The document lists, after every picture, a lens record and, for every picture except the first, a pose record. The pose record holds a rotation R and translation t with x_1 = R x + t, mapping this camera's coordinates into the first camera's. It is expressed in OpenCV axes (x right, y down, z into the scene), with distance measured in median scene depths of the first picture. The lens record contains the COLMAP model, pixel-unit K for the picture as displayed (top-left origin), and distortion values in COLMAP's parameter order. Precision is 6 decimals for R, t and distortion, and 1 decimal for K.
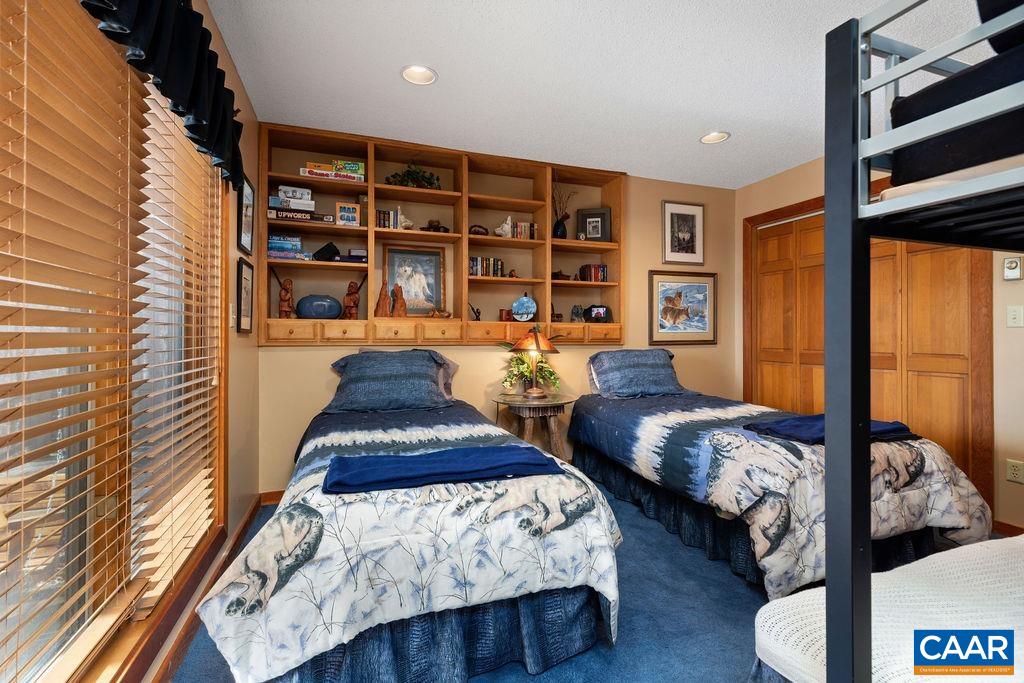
lens RADIAL K [[462.9, 0, 510.6], [0, 462.9, 322.6], [0, 0, 1]] dist [0.003942, -0.000577]
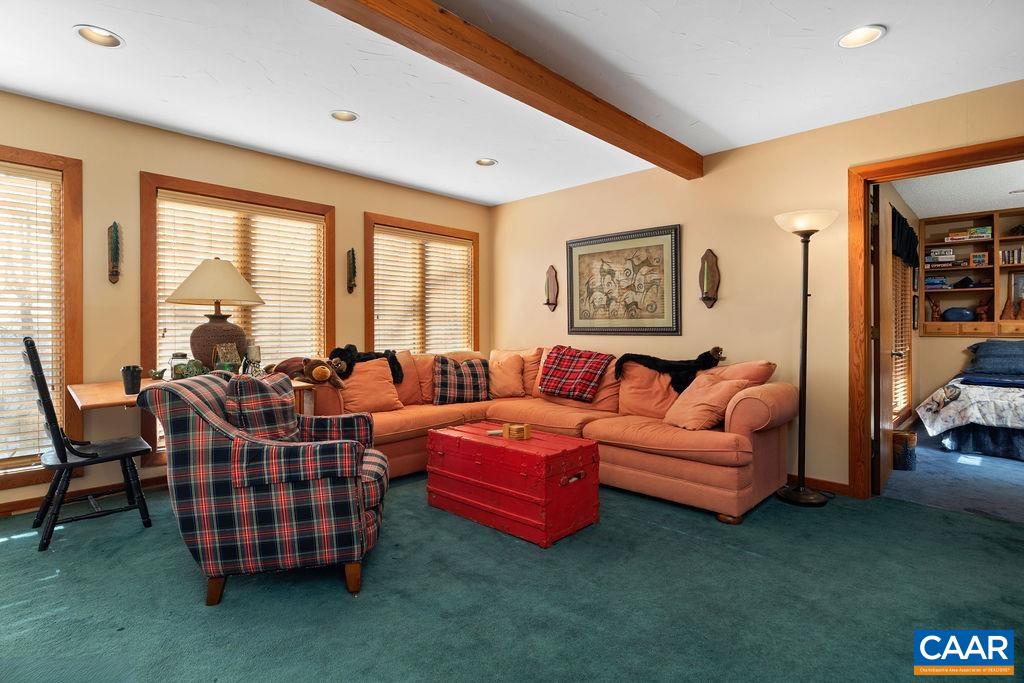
lens RADIAL K [[510.8, 0, 512.0], [0, 510.8, 333.8], [0, 0, 1]] dist [-0.003066, 0.000352]
pose [[0.444887, 0.005888, -0.895568, 0.557666], [0.020230, 0.999657, 0.016622, -0.027784], [0.895358, -0.025513, 0.444615, -1.357992]]
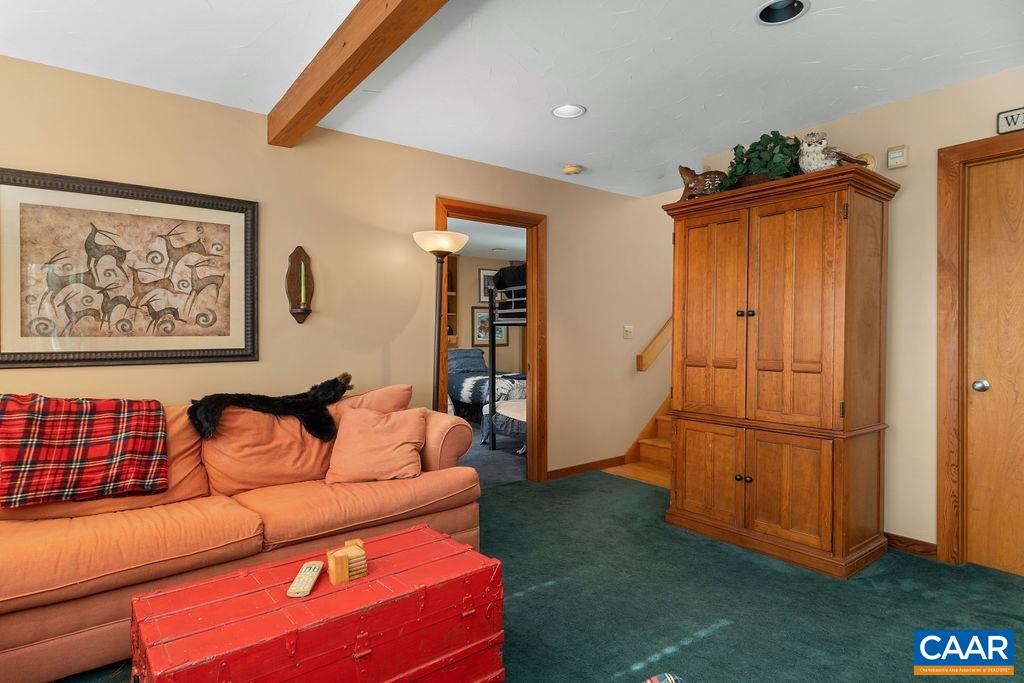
lens RADIAL K [[562.9, 0, 515.5], [0, 562.9, 334.7], [0, 0, 1]] dist [-0.001445, 0.000018]
pose [[0.948634, -0.007374, 0.316291, -0.312829], [0.000513, 0.999763, 0.021771, -0.061942], [-0.316376, -0.020491, 0.948412, -1.497268]]
